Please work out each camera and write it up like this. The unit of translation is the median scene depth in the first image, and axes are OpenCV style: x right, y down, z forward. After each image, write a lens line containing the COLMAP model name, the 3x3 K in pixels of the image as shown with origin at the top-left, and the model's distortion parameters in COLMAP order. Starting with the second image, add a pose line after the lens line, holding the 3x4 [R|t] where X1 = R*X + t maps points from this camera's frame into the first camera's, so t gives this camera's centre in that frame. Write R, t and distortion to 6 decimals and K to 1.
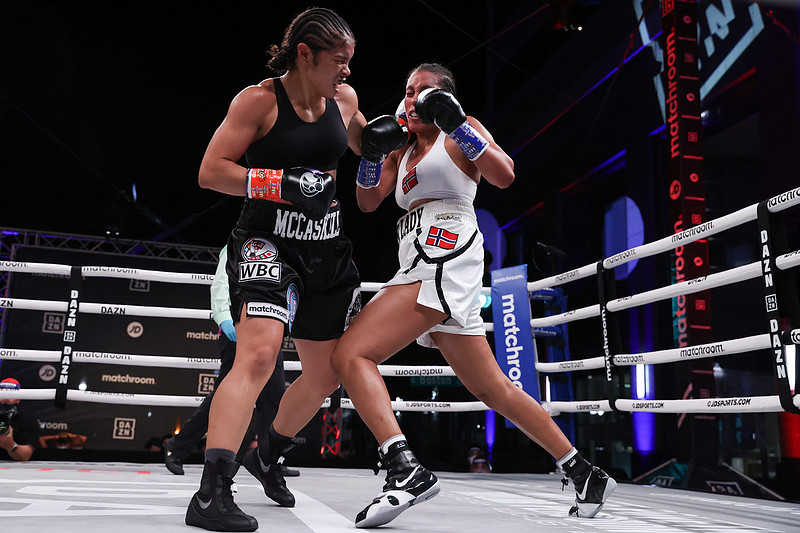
lens RADIAL K [[759.9, 0, 401.1], [0, 759.9, 261.3], [0, 0, 1]] dist [-0.025077, 0.000000]
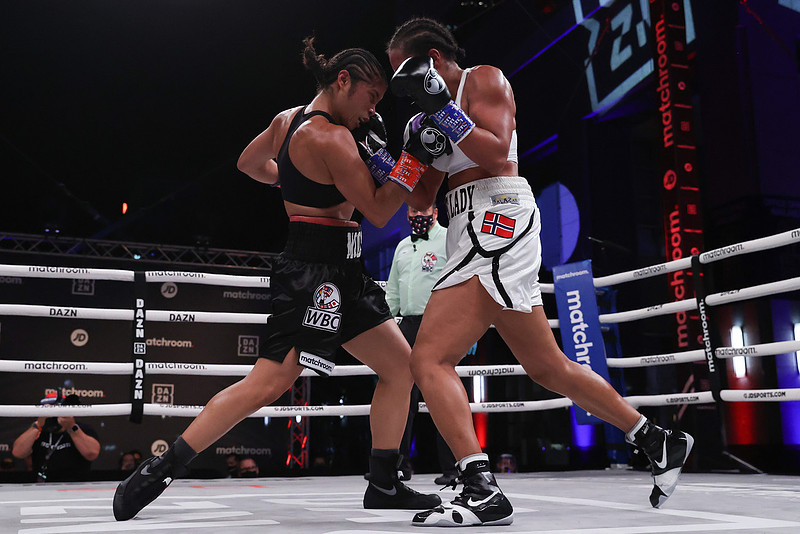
lens RADIAL K [[829.1, 0, 394.9], [0, 829.1, 268.2], [0, 0, 1]] dist [-0.058259, 0.000000]
pose [[0.991830, -0.019598, 0.126049, -0.228521], [0.017351, 0.999671, 0.018899, -0.009850], [-0.126378, -0.016558, 0.991844, -0.036670]]
